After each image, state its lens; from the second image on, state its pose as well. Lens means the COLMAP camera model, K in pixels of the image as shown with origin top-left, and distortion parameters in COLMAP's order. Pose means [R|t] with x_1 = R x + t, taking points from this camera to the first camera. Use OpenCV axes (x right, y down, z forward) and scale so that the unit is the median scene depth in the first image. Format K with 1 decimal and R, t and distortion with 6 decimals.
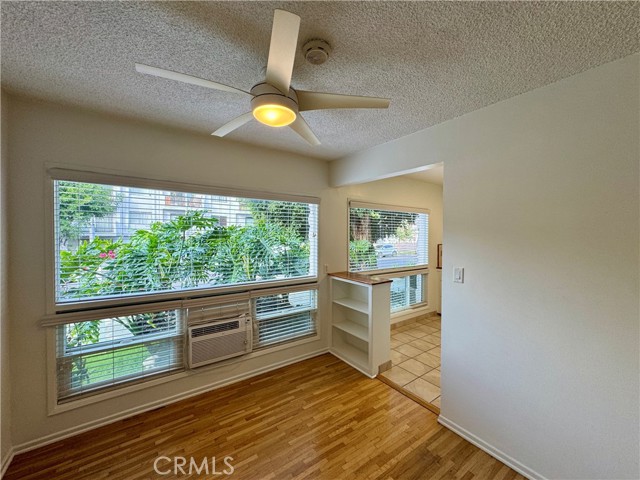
lens RADIAL K [[256.7, 0, 320.0], [0, 256.7, 240.0], [0, 0, 1]] dist [-0.000906, -0.000227]
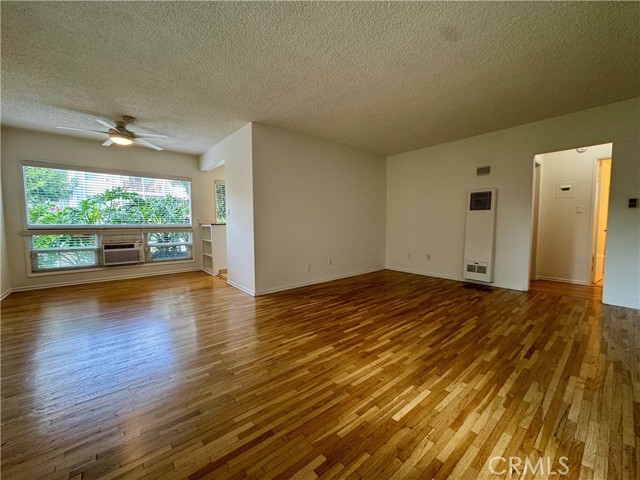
lens RADIAL K [[256.7, 0, 320.0], [0, 256.7, 240.0], [0, 0, 1]] dist [-0.000906, -0.000227]
pose [[0.996328, -0.012898, 0.084637, 0.681182], [0.008892, 0.998830, 0.047541, 0.167104], [-0.085151, -0.046613, 0.995277, -0.752446]]
